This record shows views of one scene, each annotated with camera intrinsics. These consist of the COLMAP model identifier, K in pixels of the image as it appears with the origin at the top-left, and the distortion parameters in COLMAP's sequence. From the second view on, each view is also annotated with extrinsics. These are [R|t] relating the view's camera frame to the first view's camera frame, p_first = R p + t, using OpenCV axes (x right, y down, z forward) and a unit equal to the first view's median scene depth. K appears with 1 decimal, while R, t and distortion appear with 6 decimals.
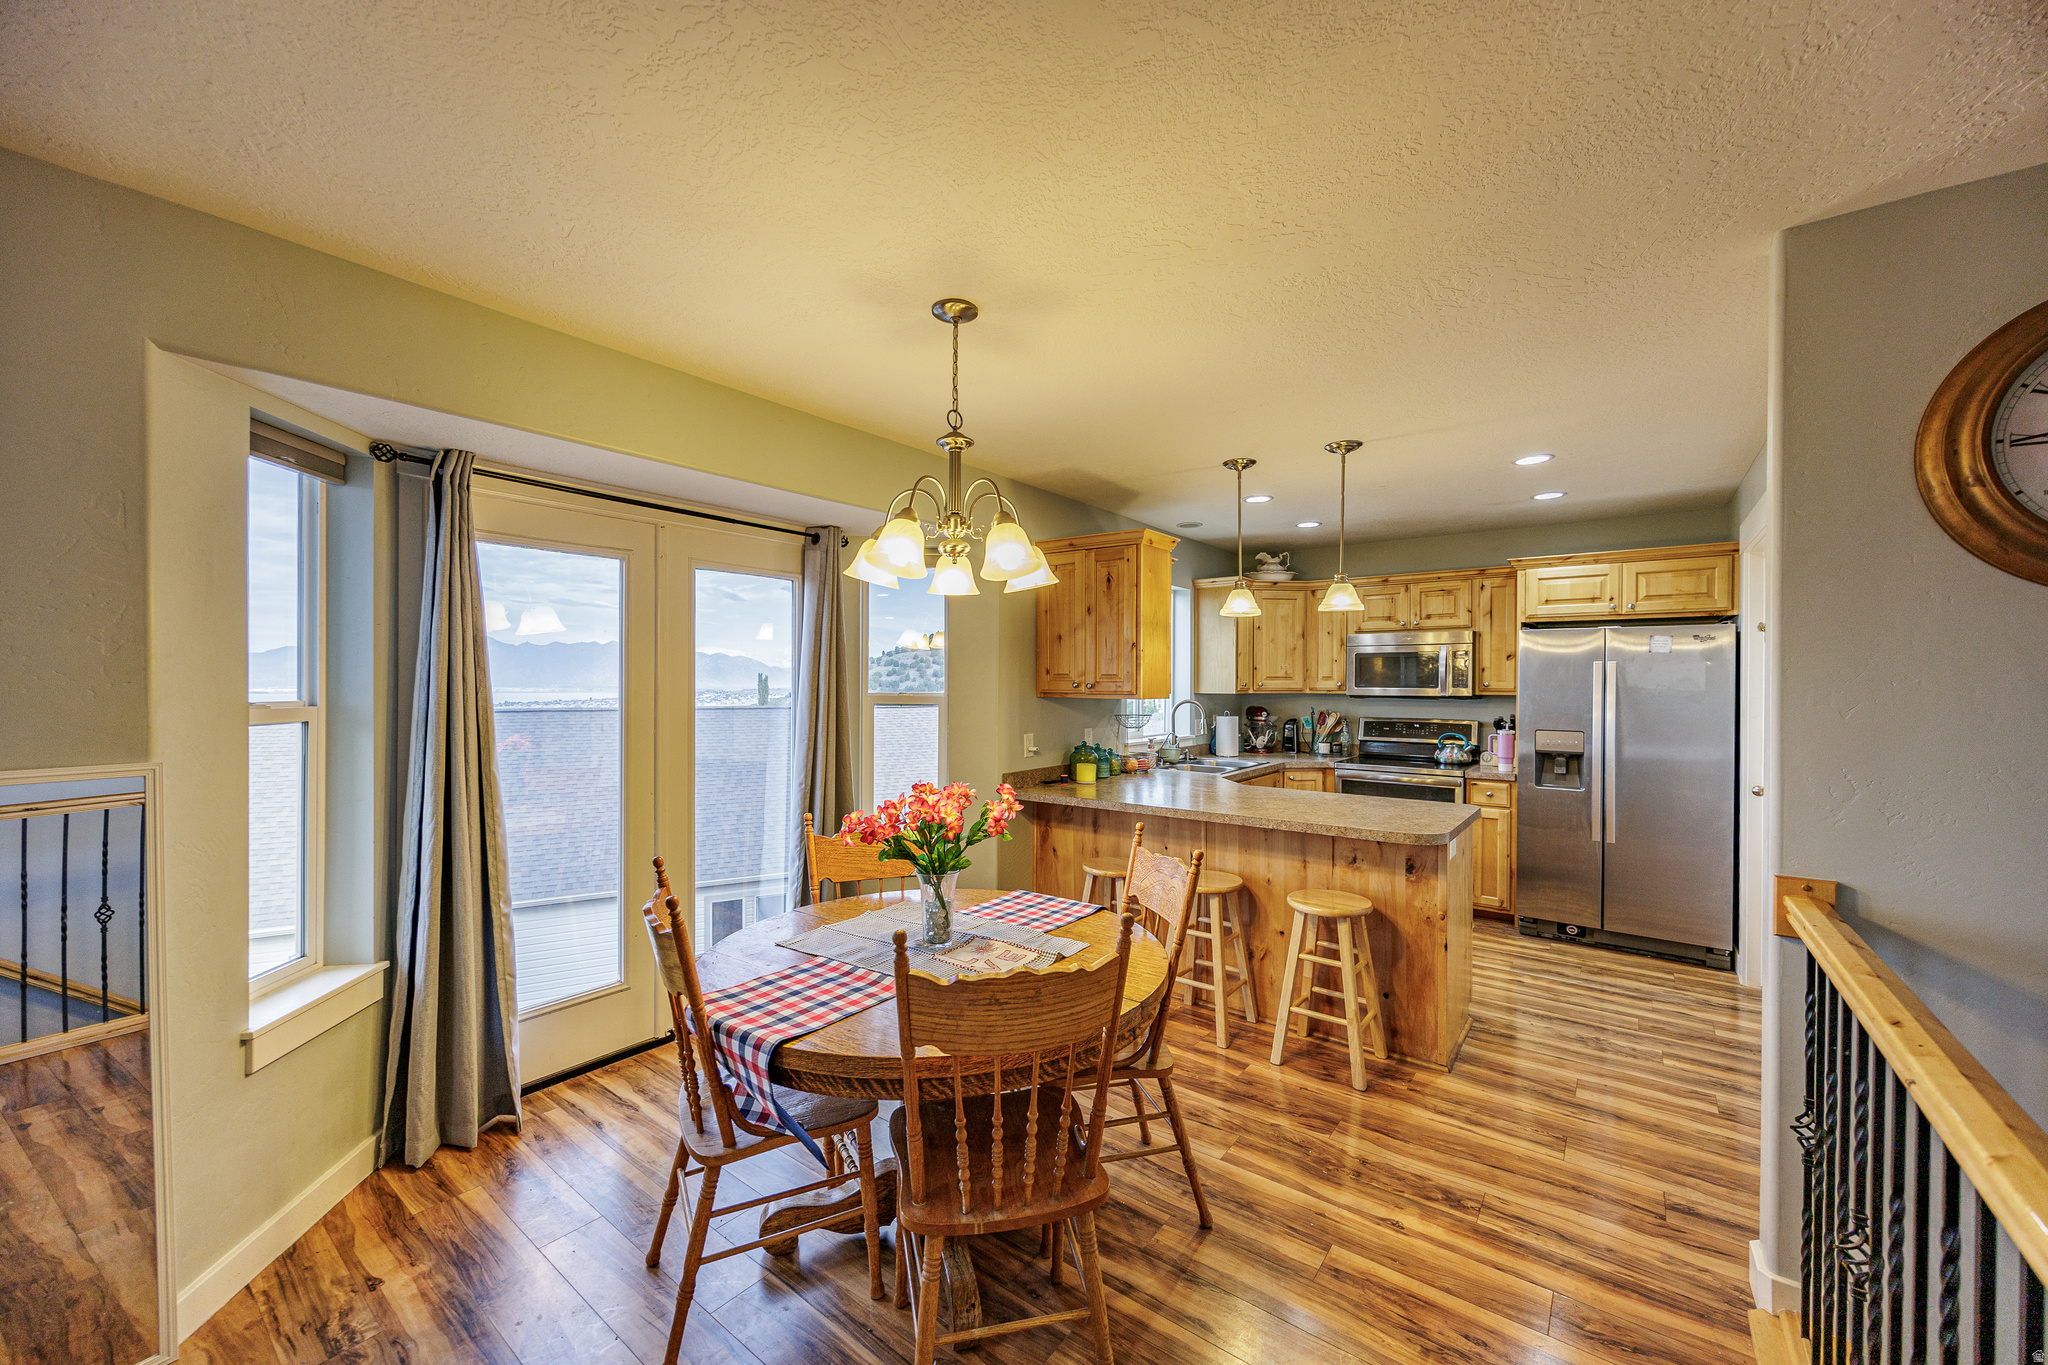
lens RADIAL K [[789.2, 0, 1011.8], [0, 789.2, 687.6], [0, 0, 1]] dist [-0.003685, 0.000810]
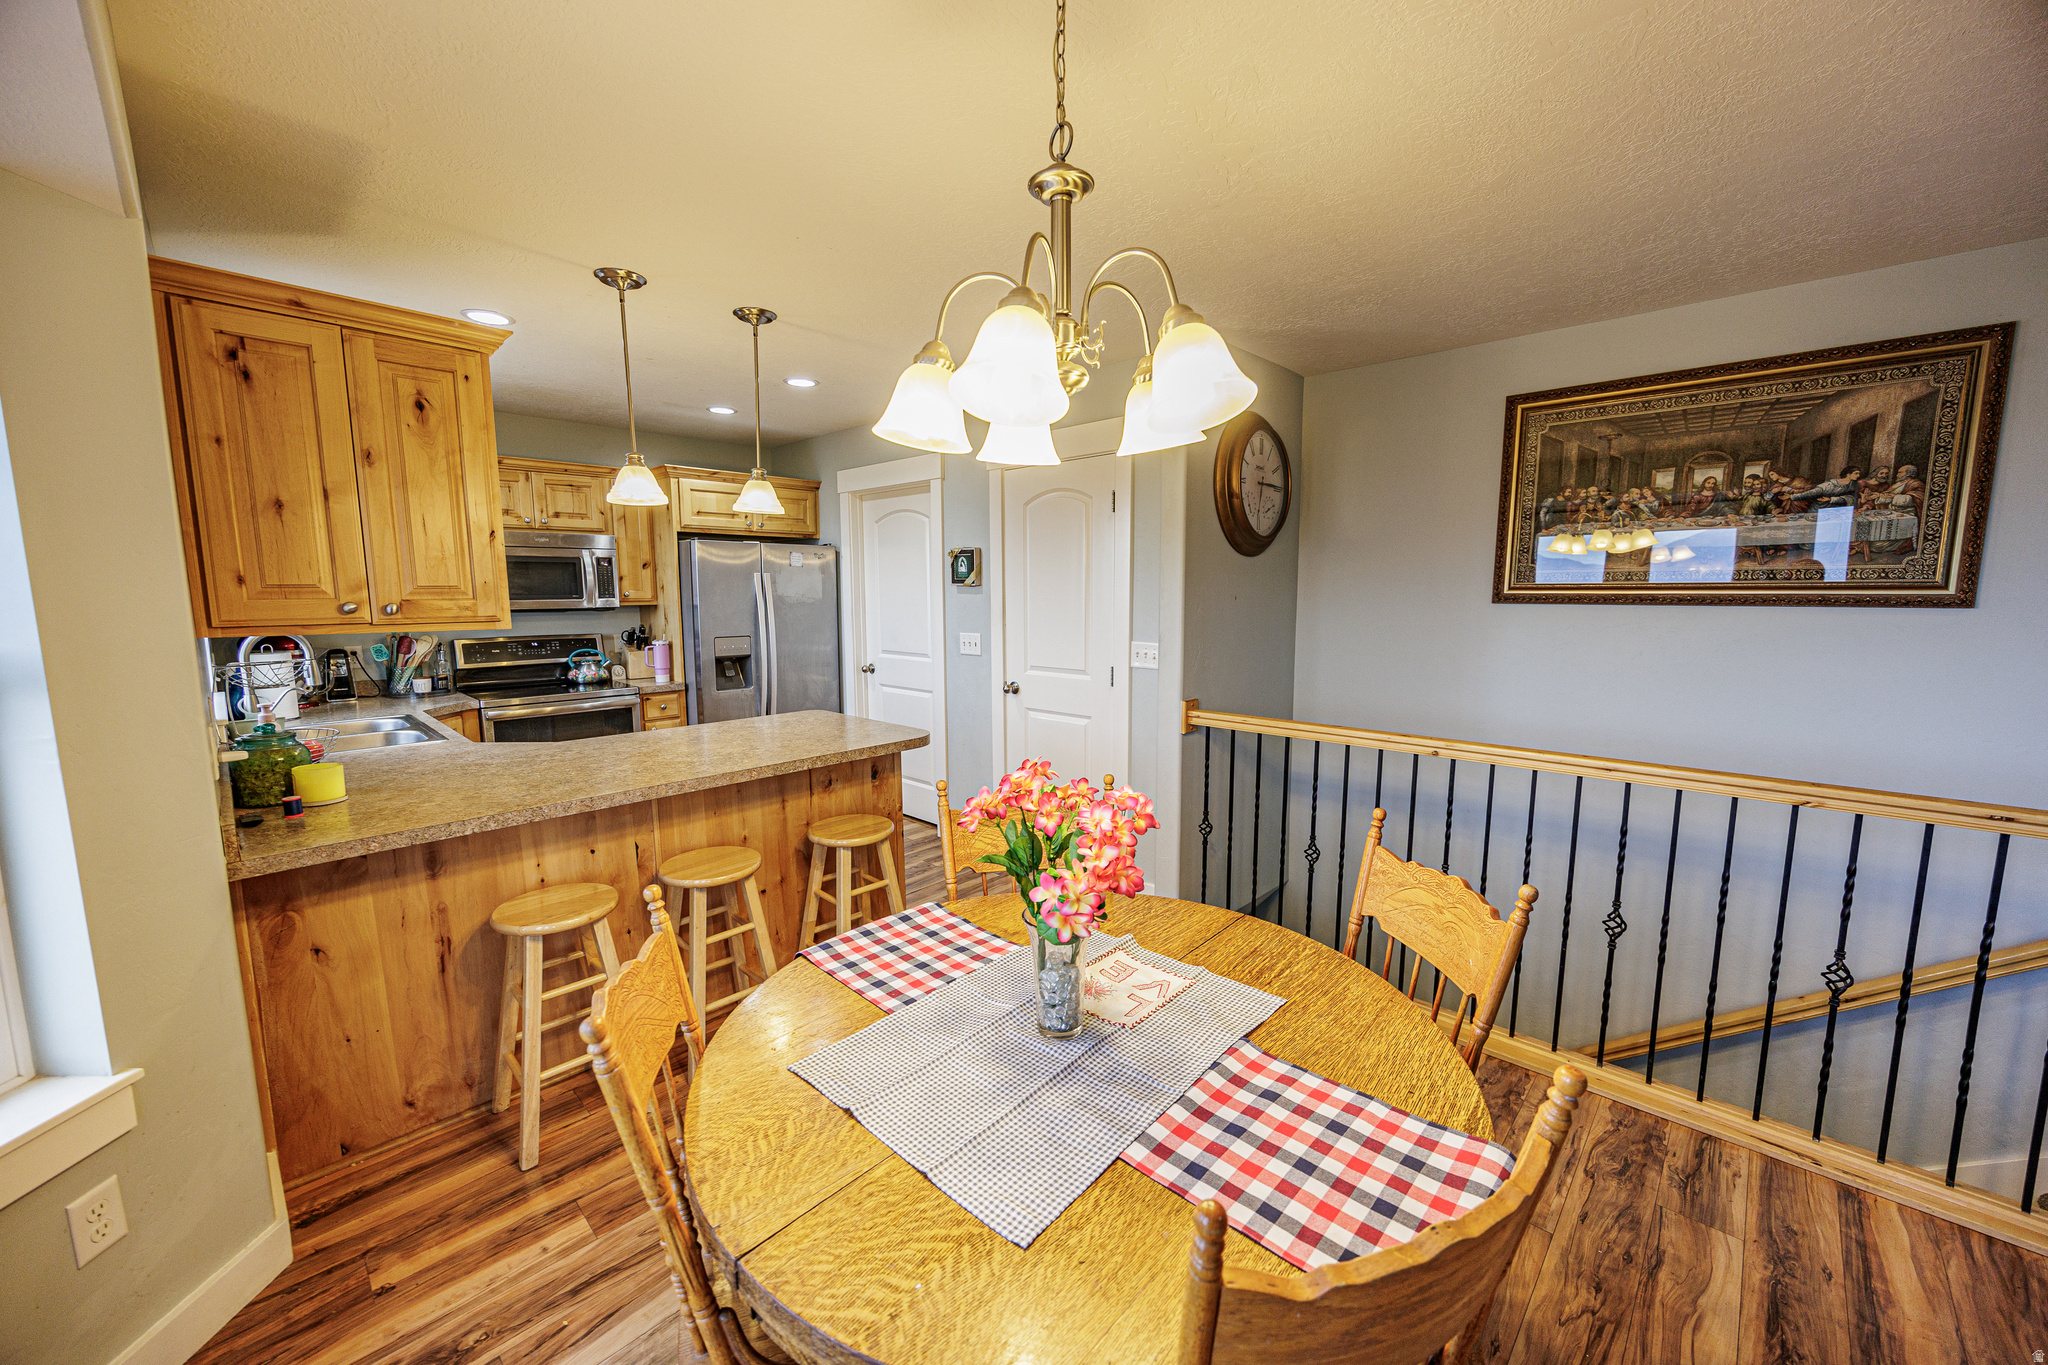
lens RADIAL K [[789.2, 0, 1031.6], [0, 789.2, 689.0], [0, 0, 1]] dist [-0.003685, 0.000810]
pose [[0.082959, -0.131956, 0.987778, -0.324550], [0.010304, 0.991255, 0.131555, -0.011408], [-0.996500, -0.000735, 0.083593, 0.463621]]
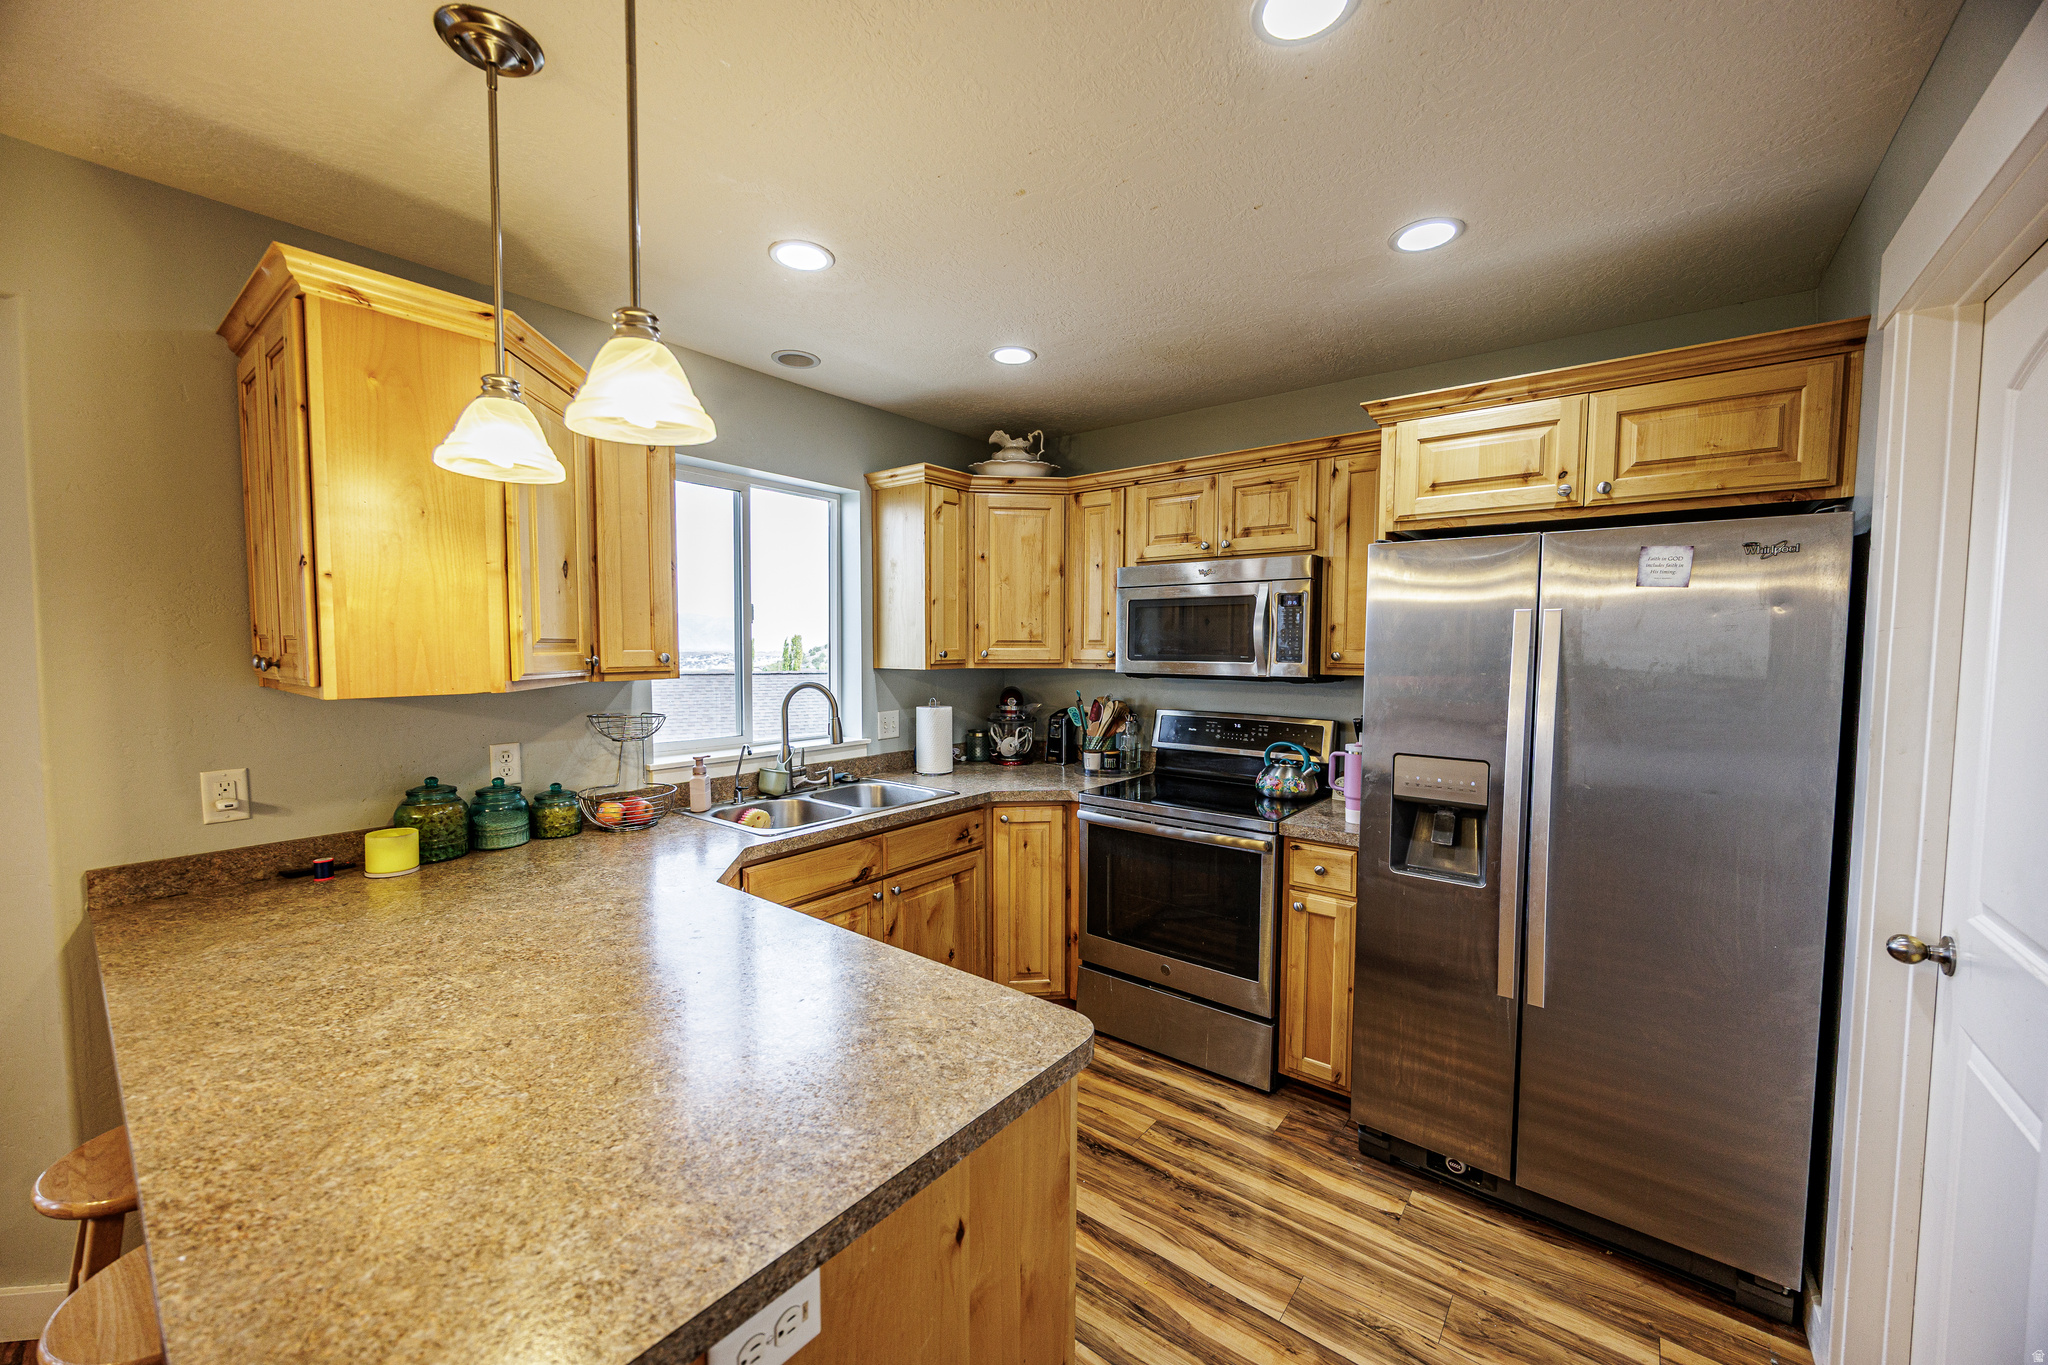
lens RADIAL K [[789.2, 0, 1009.7], [0, 789.2, 690.4], [0, 0, 1]] dist [-0.003685, 0.000810]
pose [[0.999848, 0.002463, -0.017239, 0.413338], [-0.001559, 0.998631, 0.052281, -0.008876], [0.017344, -0.052246, 0.998484, 0.488723]]
